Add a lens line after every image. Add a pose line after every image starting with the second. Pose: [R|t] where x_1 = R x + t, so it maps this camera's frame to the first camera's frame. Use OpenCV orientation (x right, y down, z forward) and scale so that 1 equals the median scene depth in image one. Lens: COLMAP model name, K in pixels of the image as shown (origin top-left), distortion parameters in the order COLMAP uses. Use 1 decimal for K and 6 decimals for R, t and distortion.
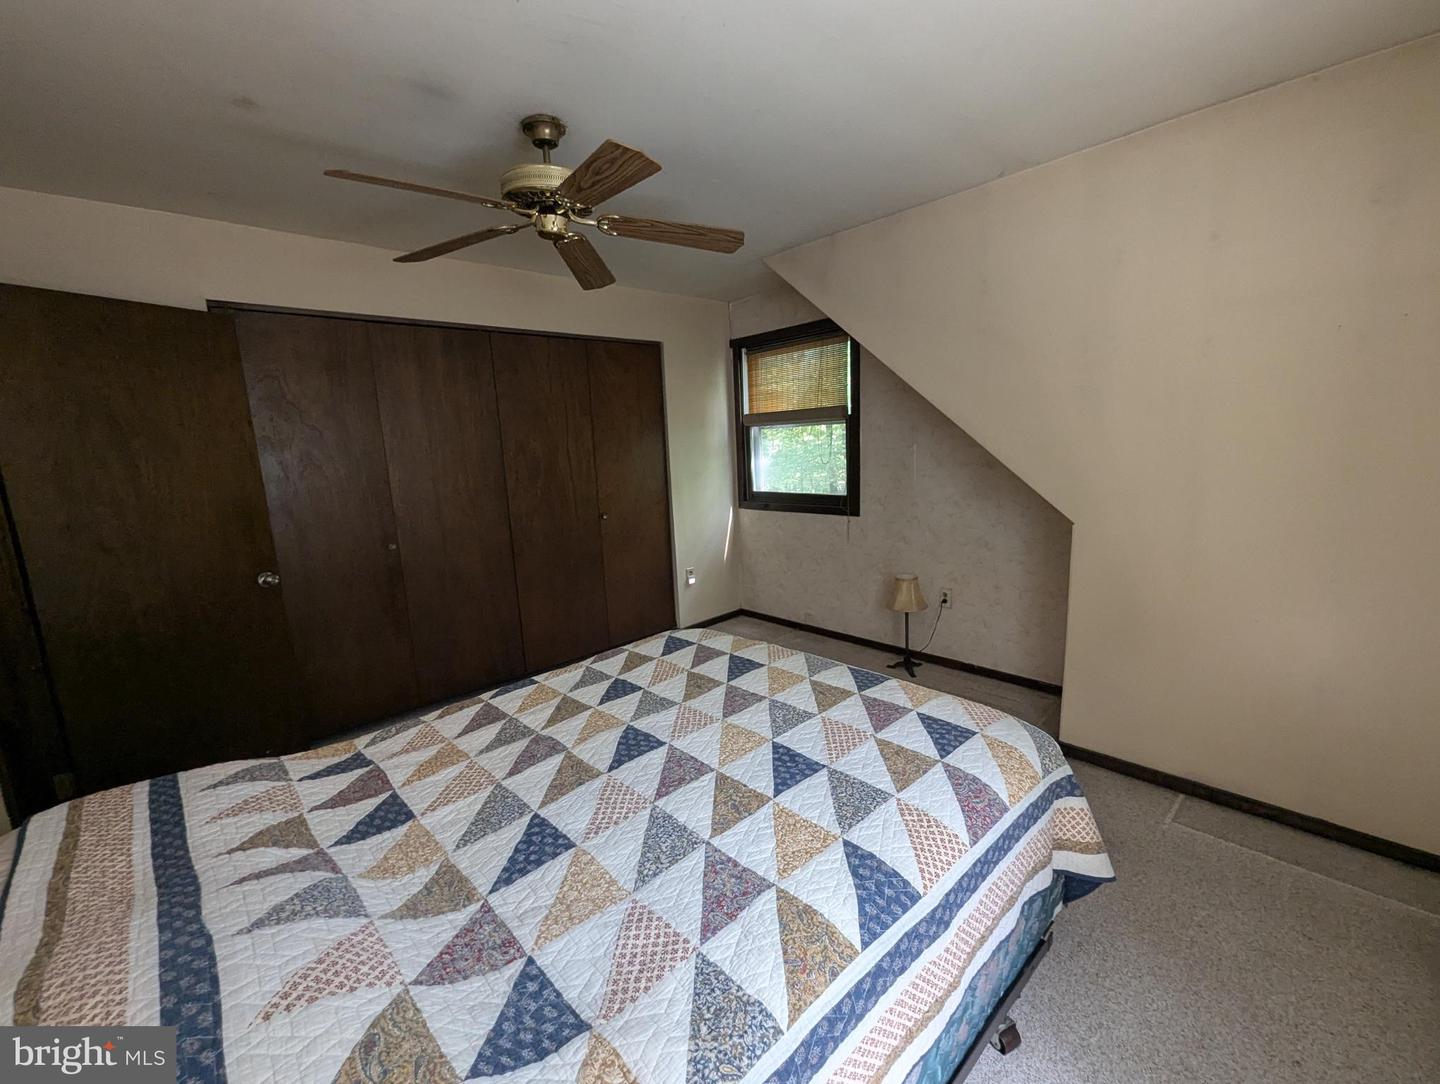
lens RADIAL K [[603.9, 0, 727.8], [0, 603.9, 545.6], [0, 0, 1]] dist [0.000298, 0.000290]
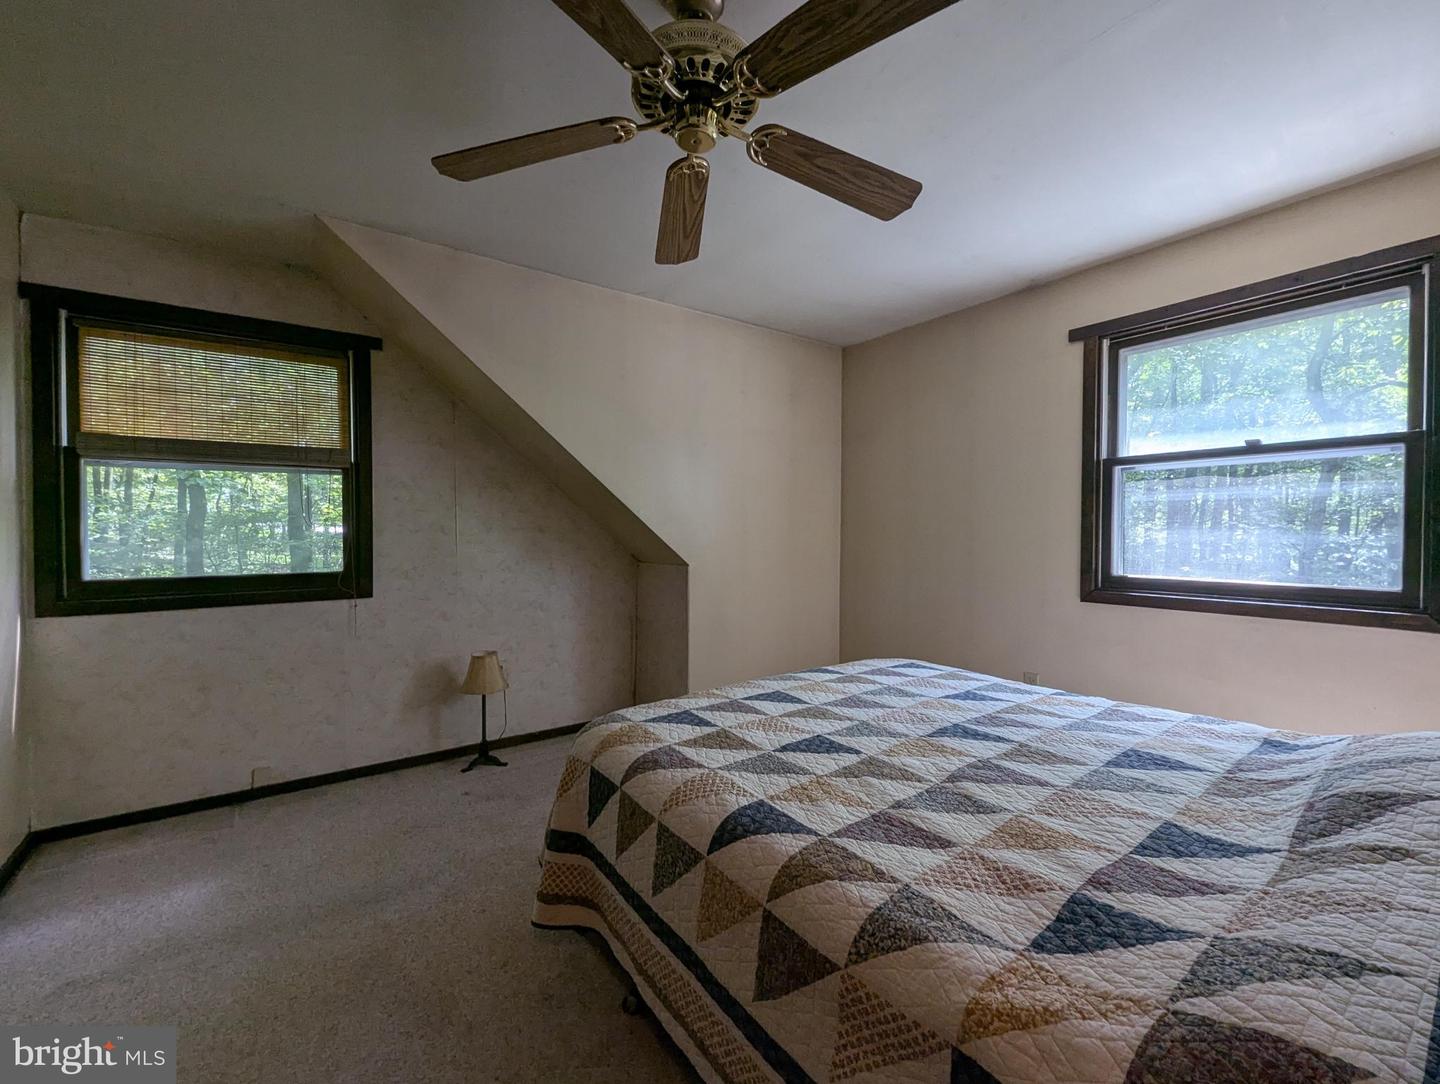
lens RADIAL K [[603.9, 0, 727.8], [0, 603.9, 545.6], [0, 0, 1]] dist [0.000298, 0.000290]
pose [[0.132965, 0.021533, 0.990887, -0.834371], [0.170602, 0.984344, -0.044284, -0.005643], [-0.976328, 0.174935, 0.127209, 0.814327]]
